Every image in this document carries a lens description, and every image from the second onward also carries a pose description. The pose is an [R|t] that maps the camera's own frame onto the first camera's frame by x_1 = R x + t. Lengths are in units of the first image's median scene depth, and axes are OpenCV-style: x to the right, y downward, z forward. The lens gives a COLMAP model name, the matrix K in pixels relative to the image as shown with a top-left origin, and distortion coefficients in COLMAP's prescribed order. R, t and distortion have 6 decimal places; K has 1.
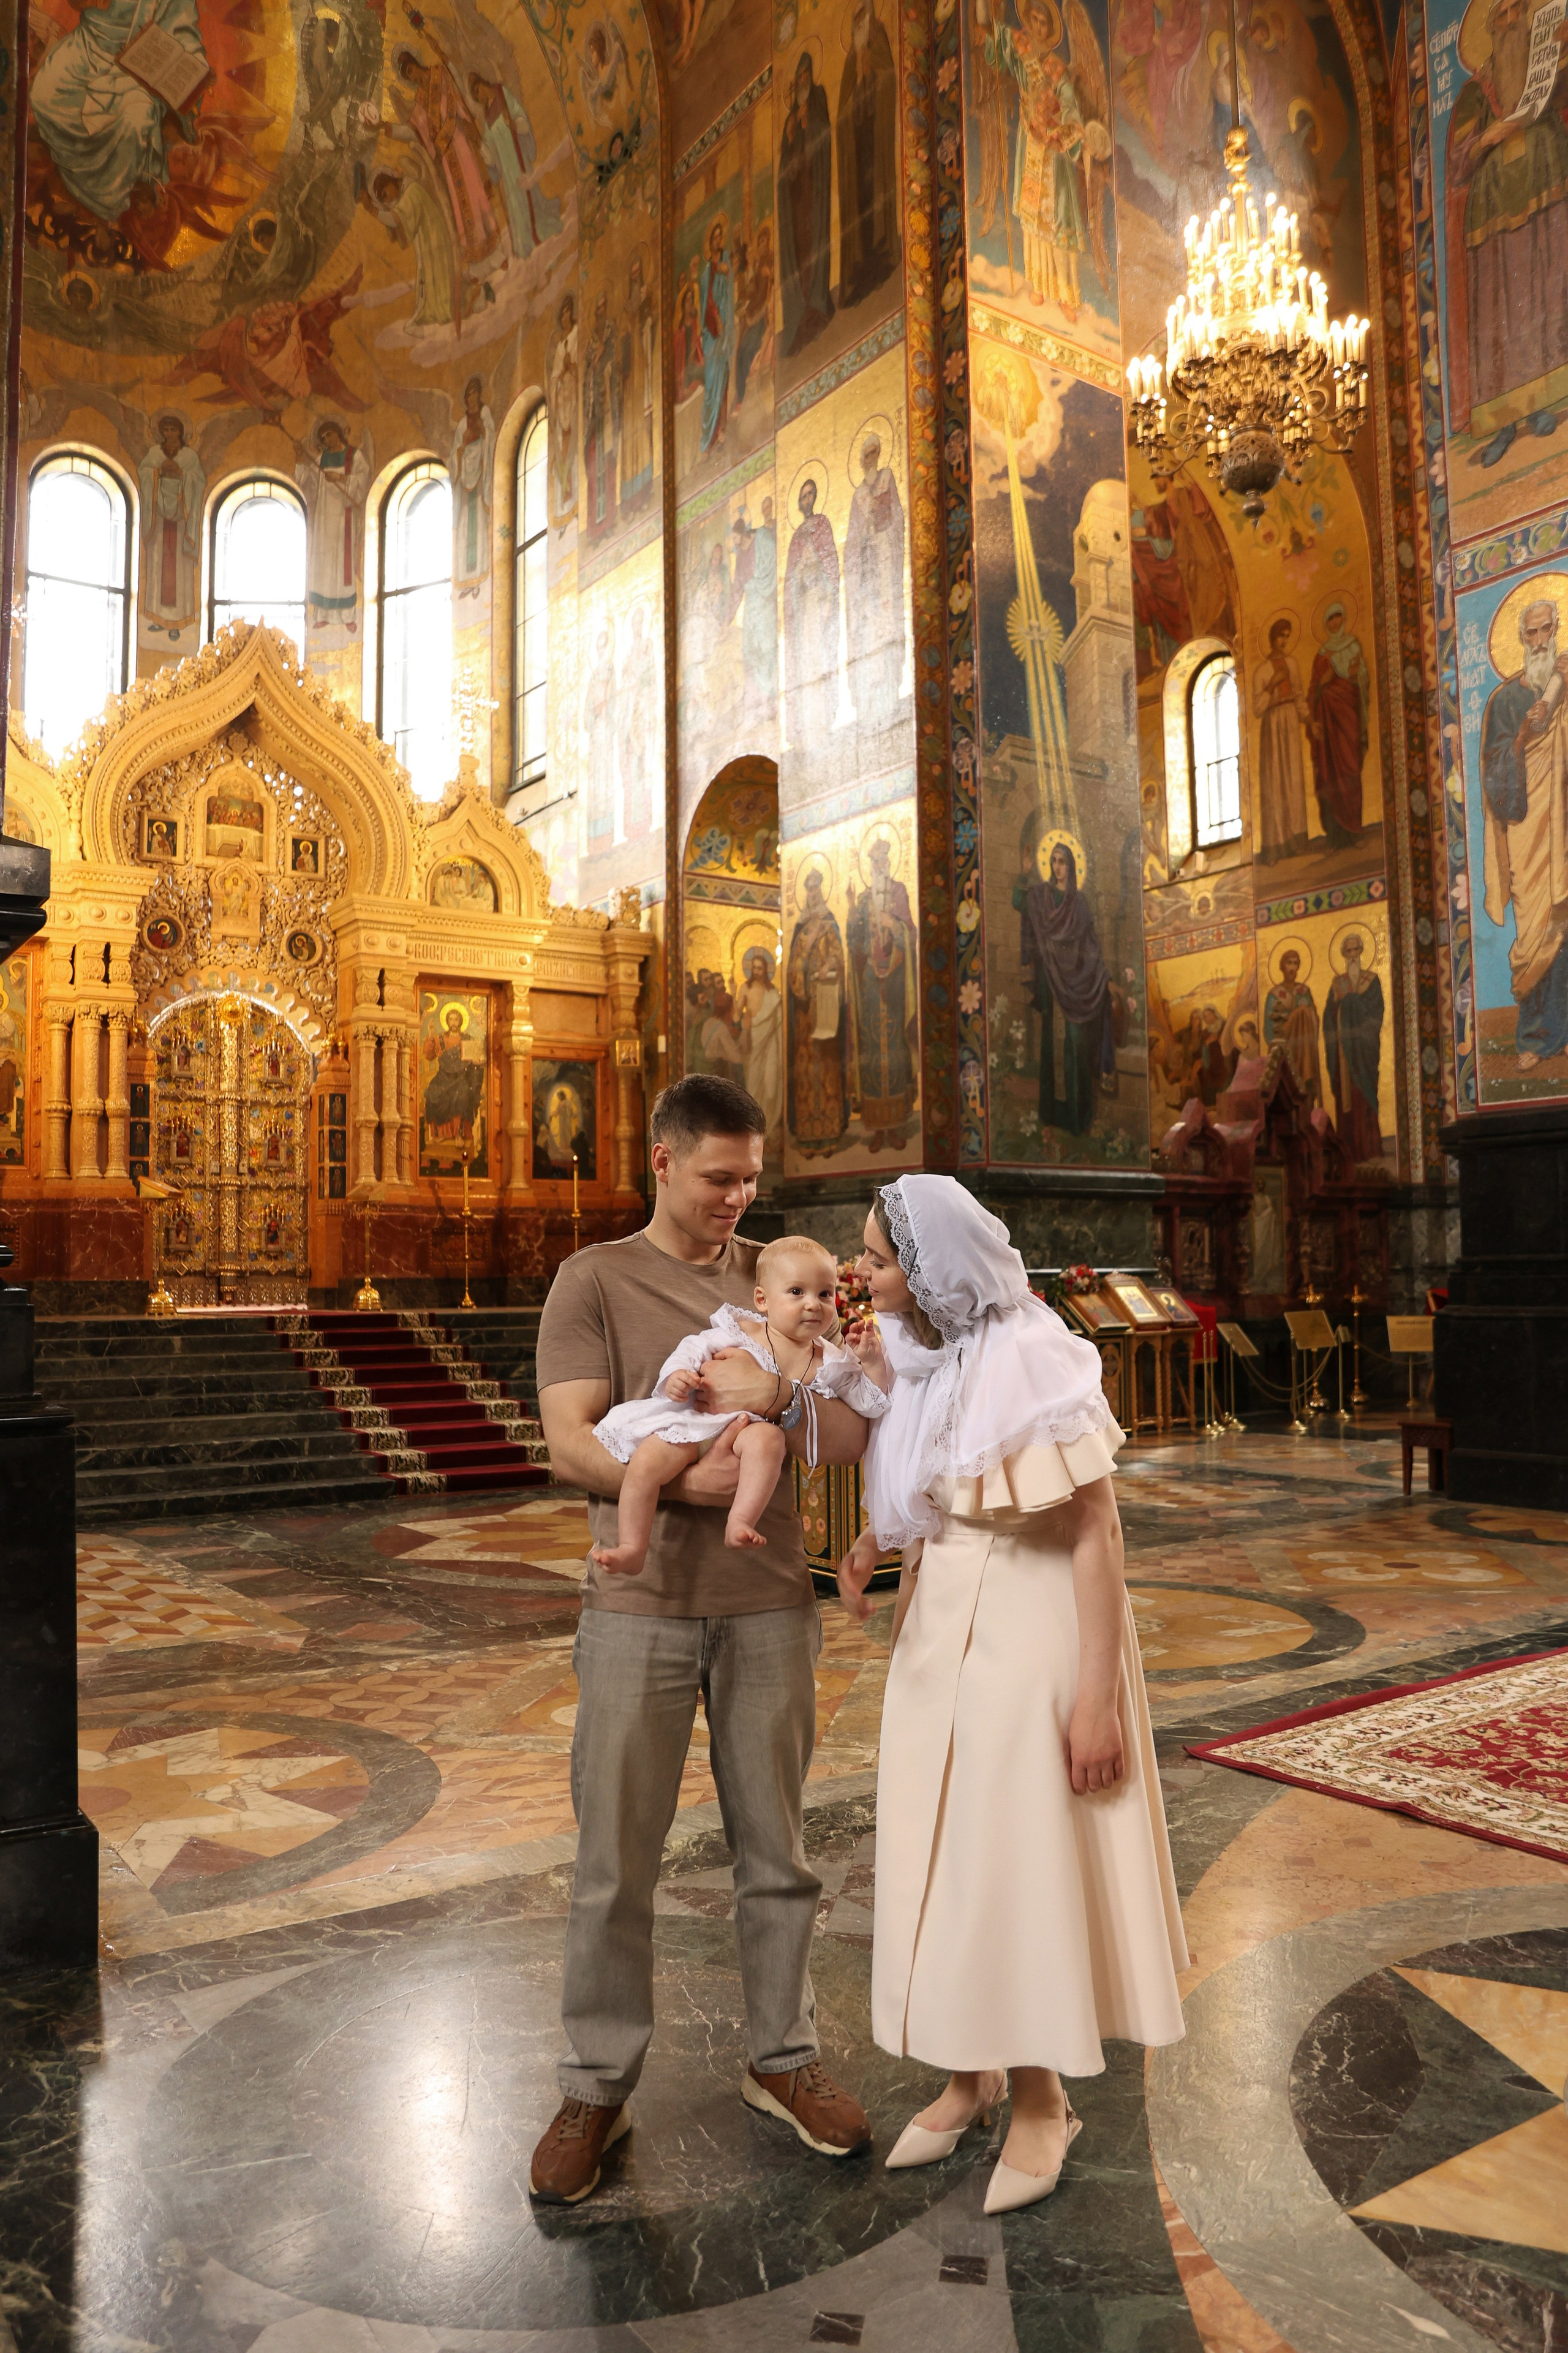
lens RADIAL K [[1670.9, 0, 769.0], [0, 1670.9, 1168.9], [0, 0, 1]] dist [-0.108531, 0.086015]
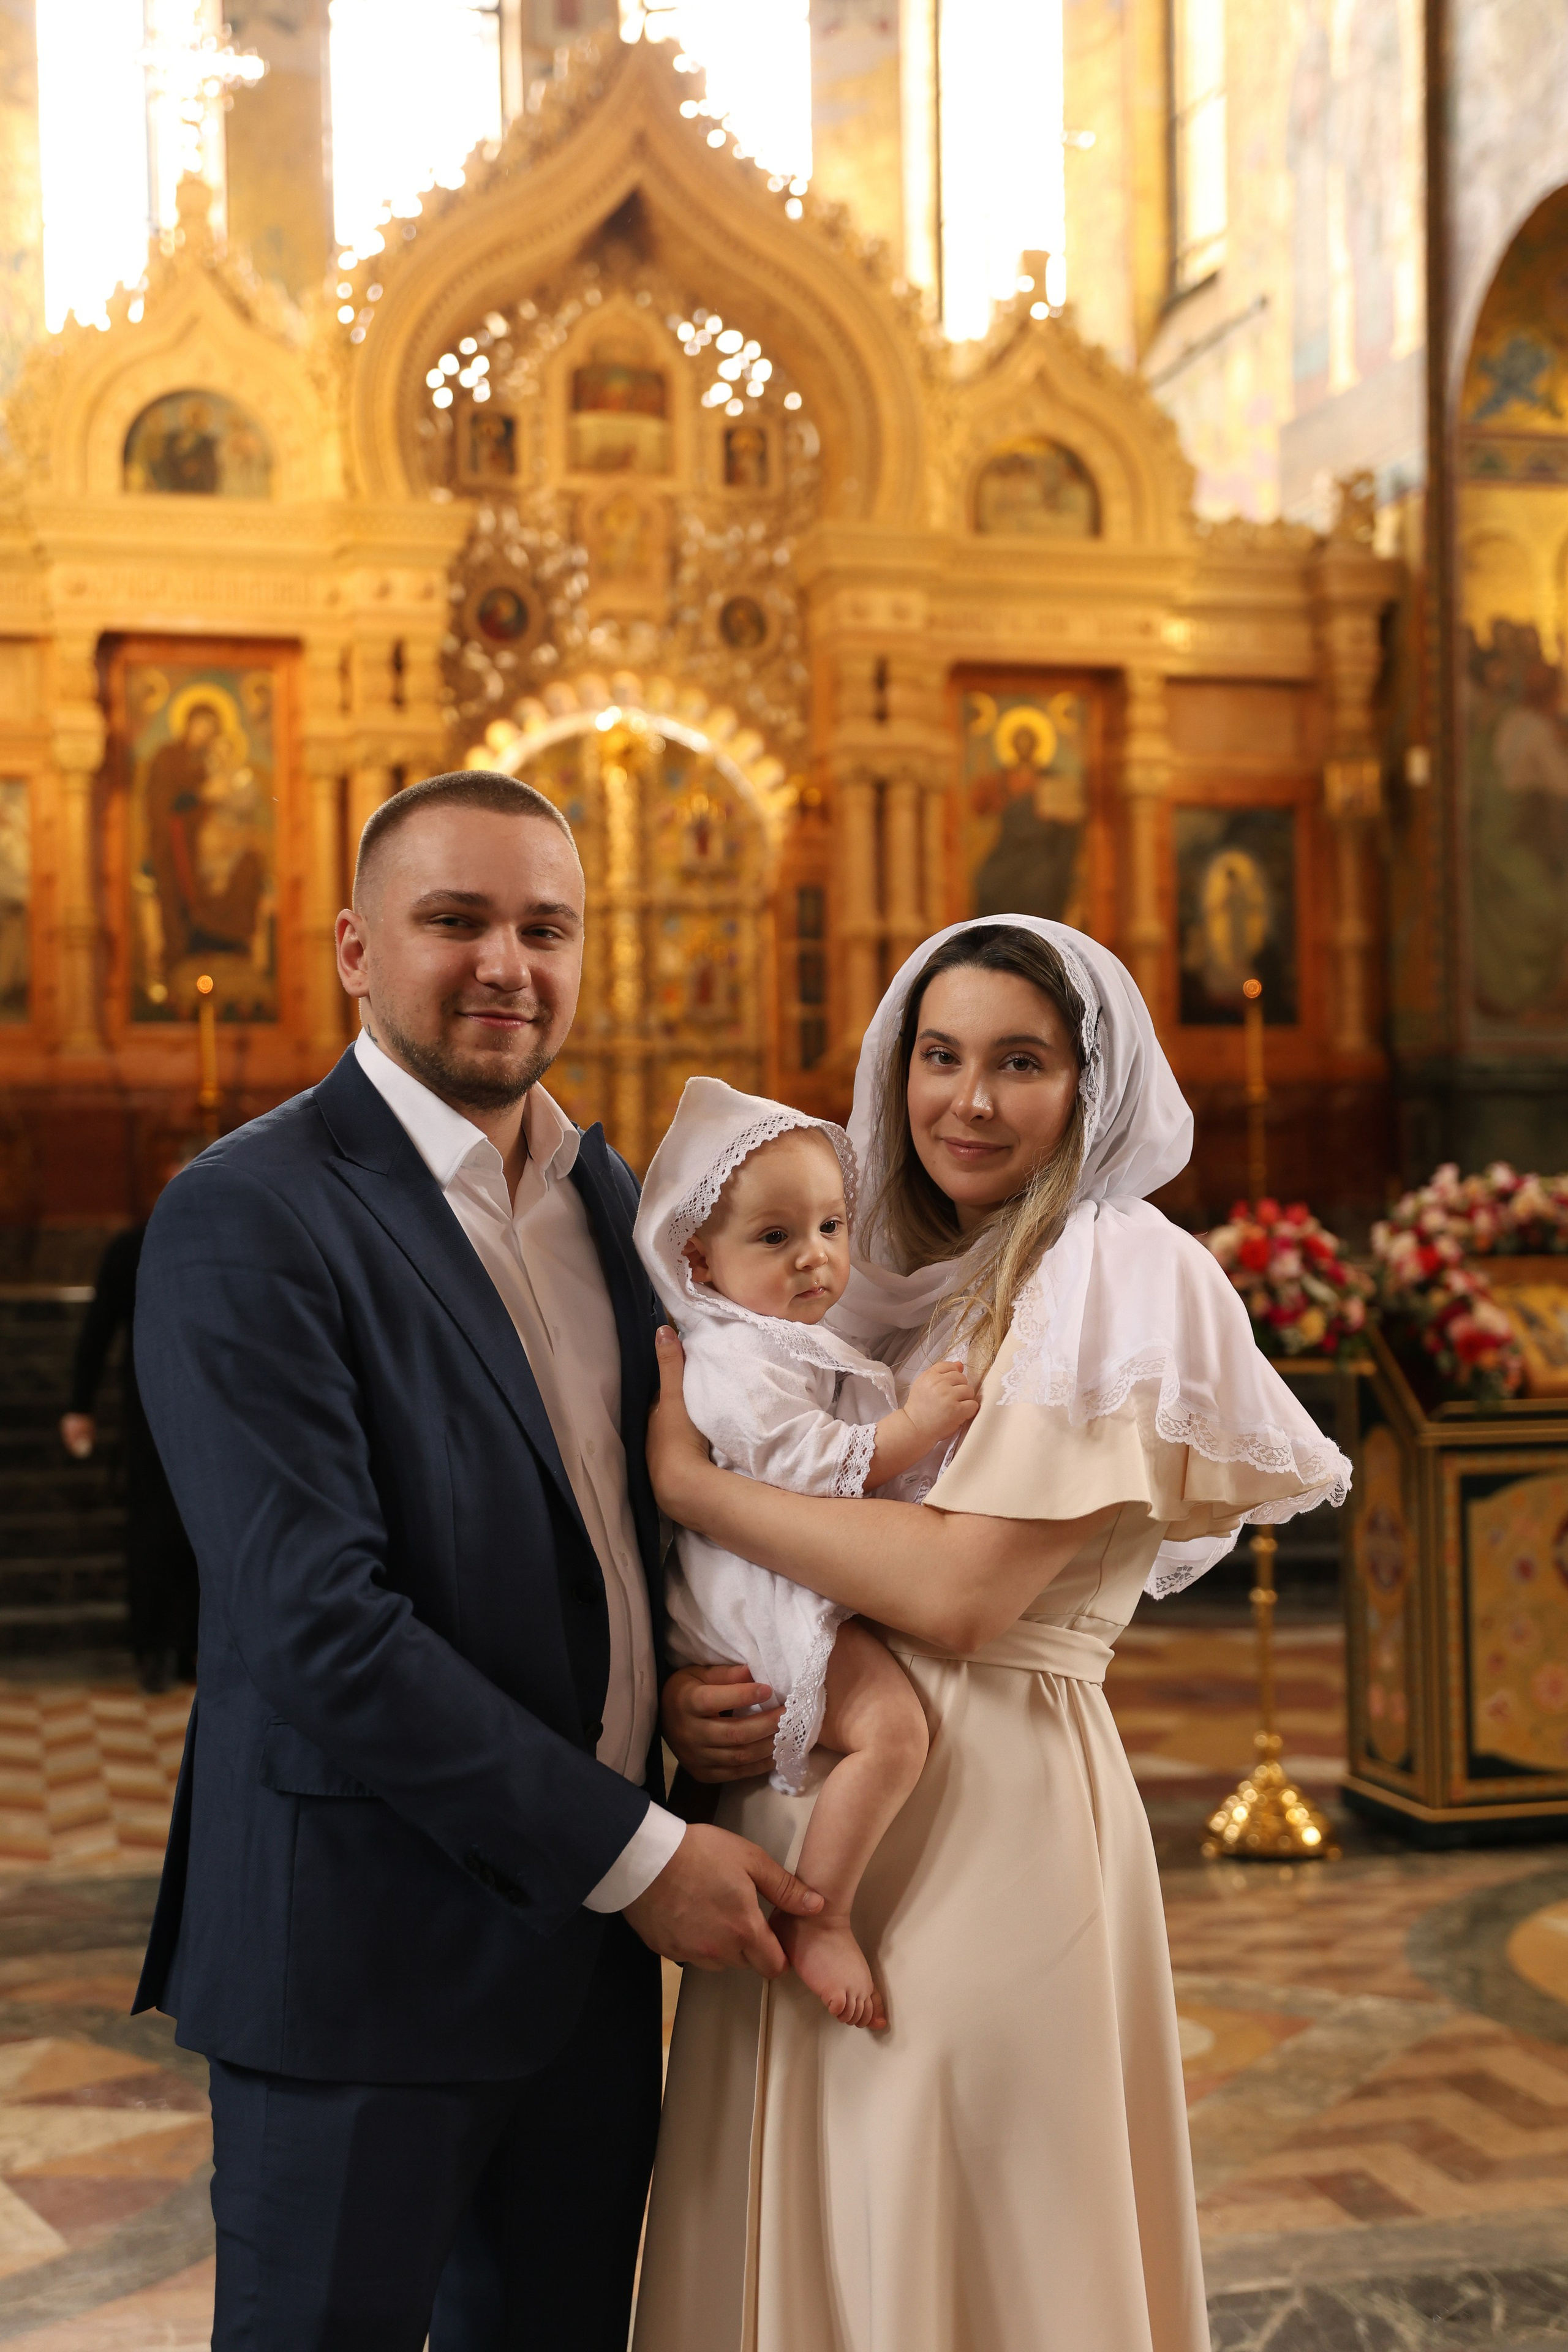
lens RADIAL K [[2962.1, 0, 768.8], [0, 2962.1, 1163.0], [0, 0, 1]] dist [0.068715, 0.000000]
pose [[0.939063, -0.008308, -0.343644, 0.070596], [0.025214, 0.998680, 0.044757, 0.003110], [0.342818, -0.050695, 0.938033, 0.047857]]
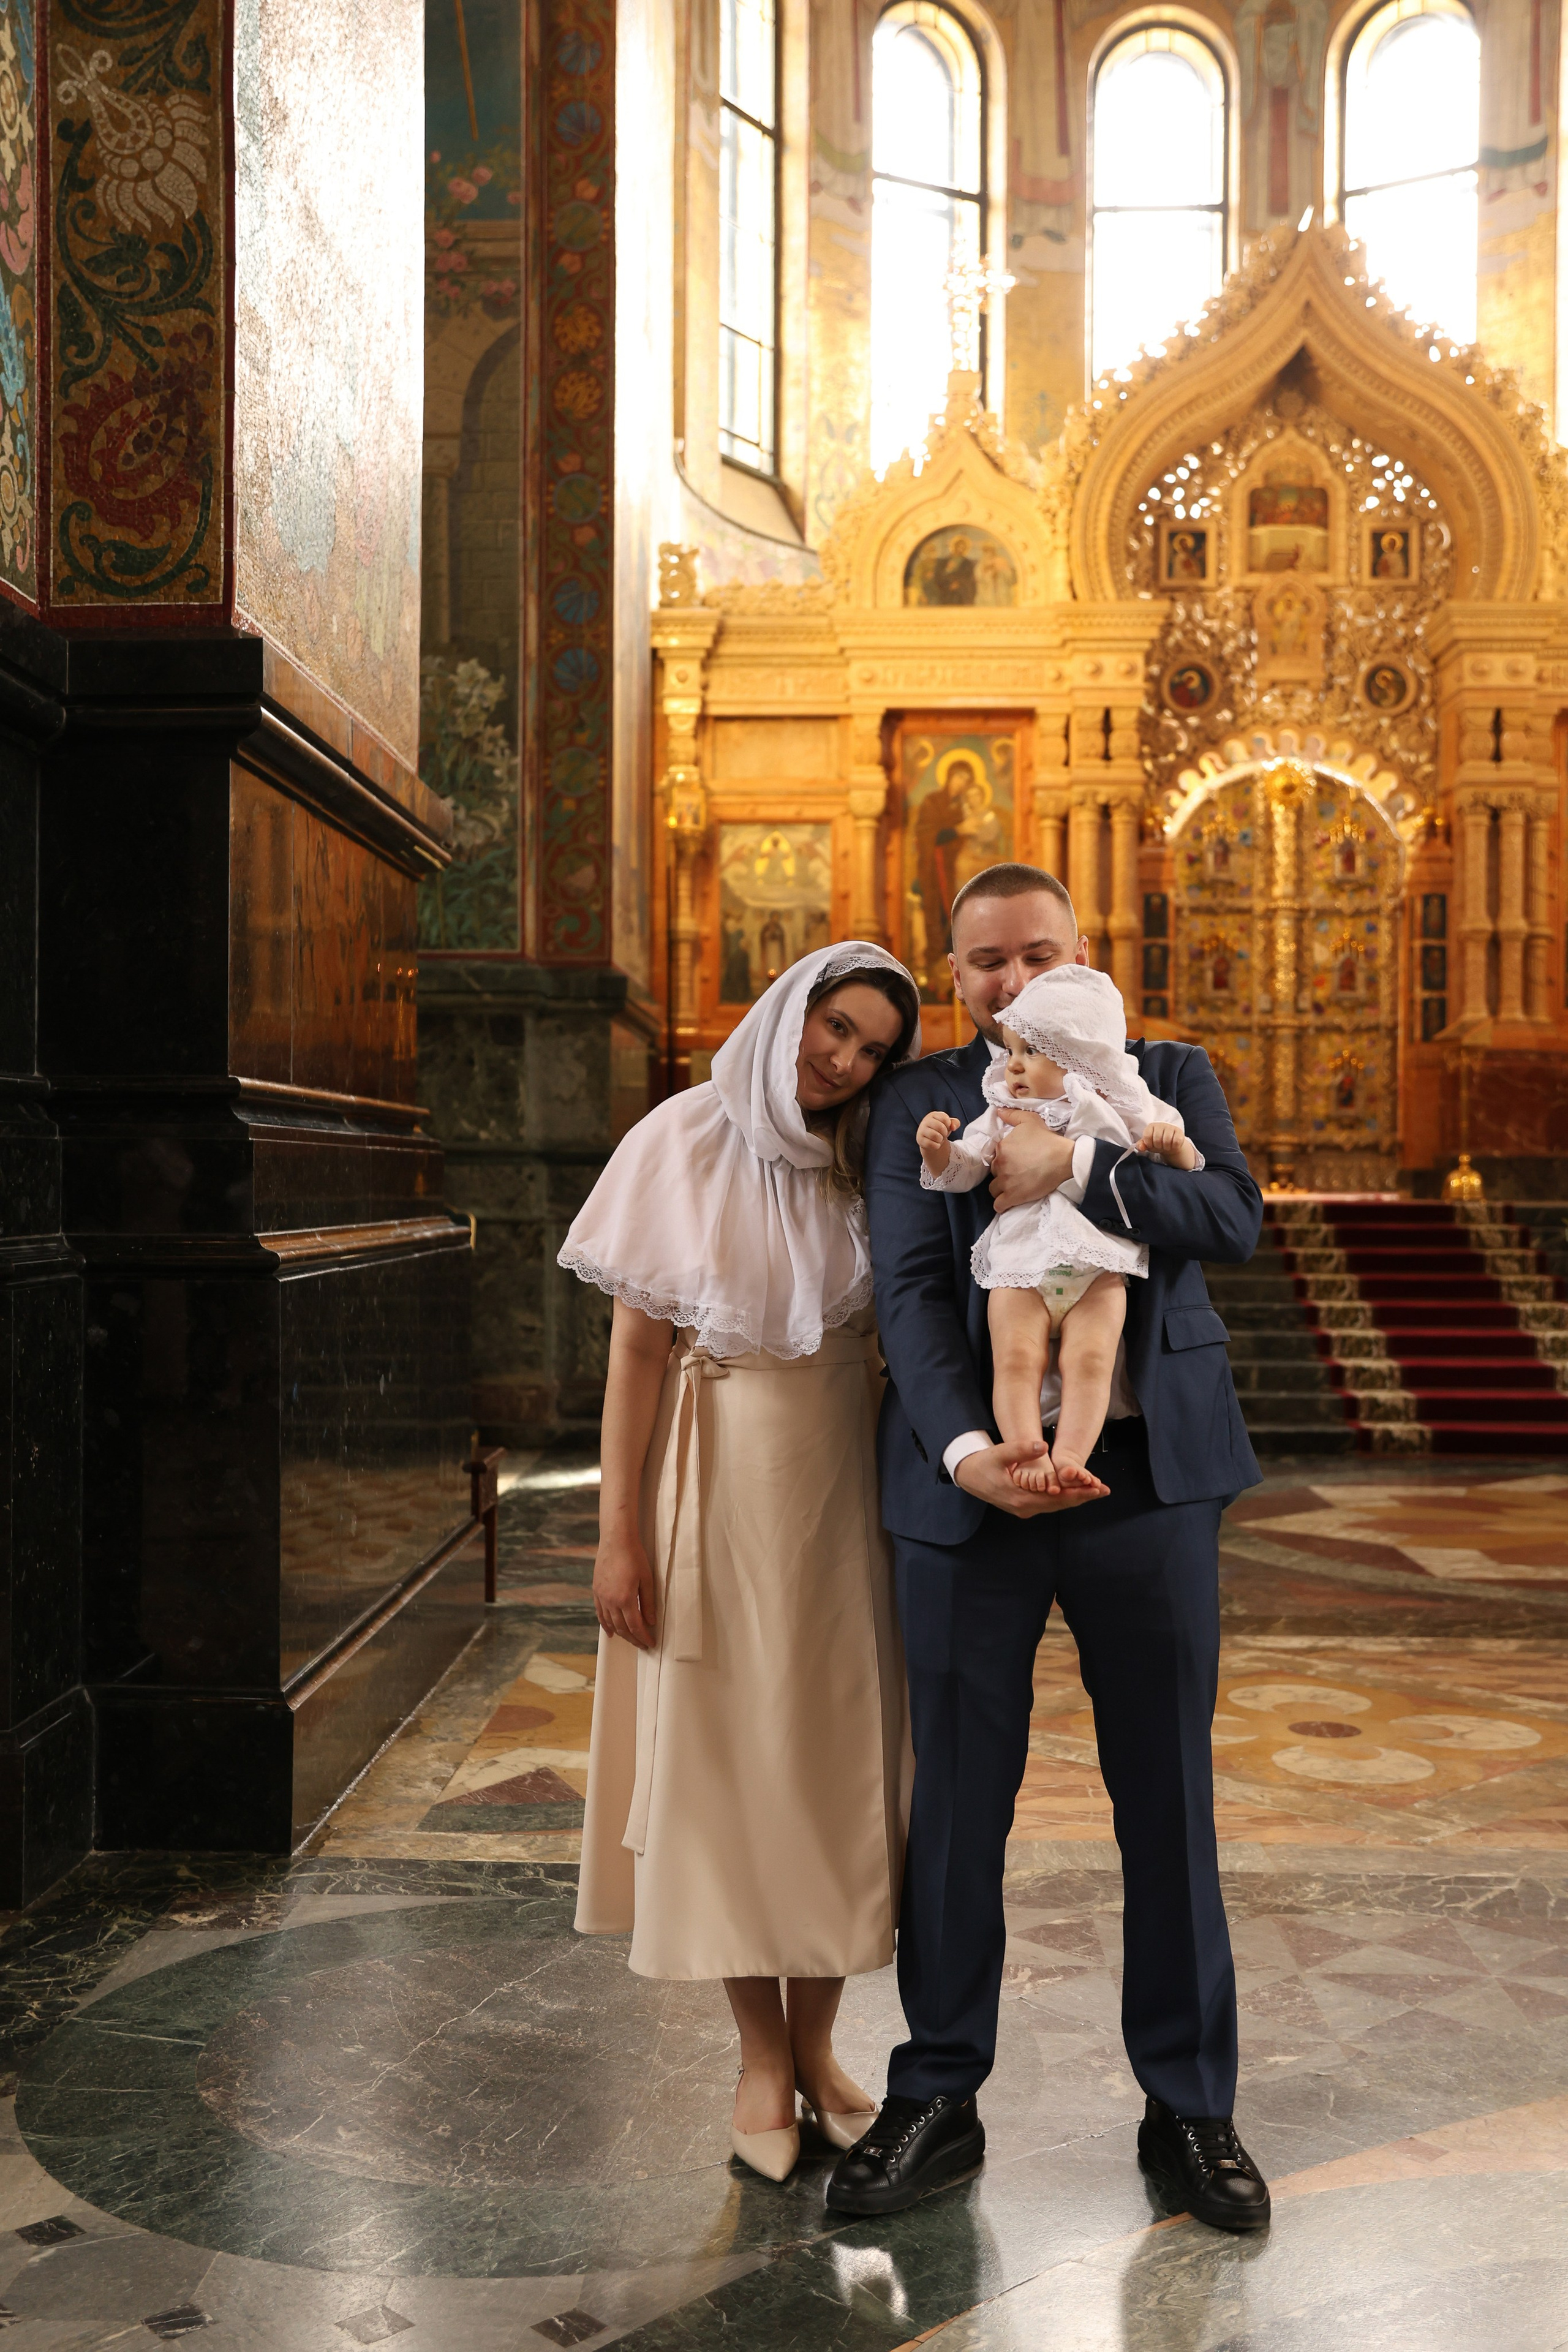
lens RADIAL K [[2383.7, 0, 798.5], [0, 2383.7, 1163.9], [0, 0, 1]] dist [0.020529, 0.000000]
pose [[0.807896, 0.015711, -0.589115, 0.118510], [0.021888, 0.998155, 0.056635, 0.005646], [0.588918, -0.058649, 0.806062, 0.019454]]
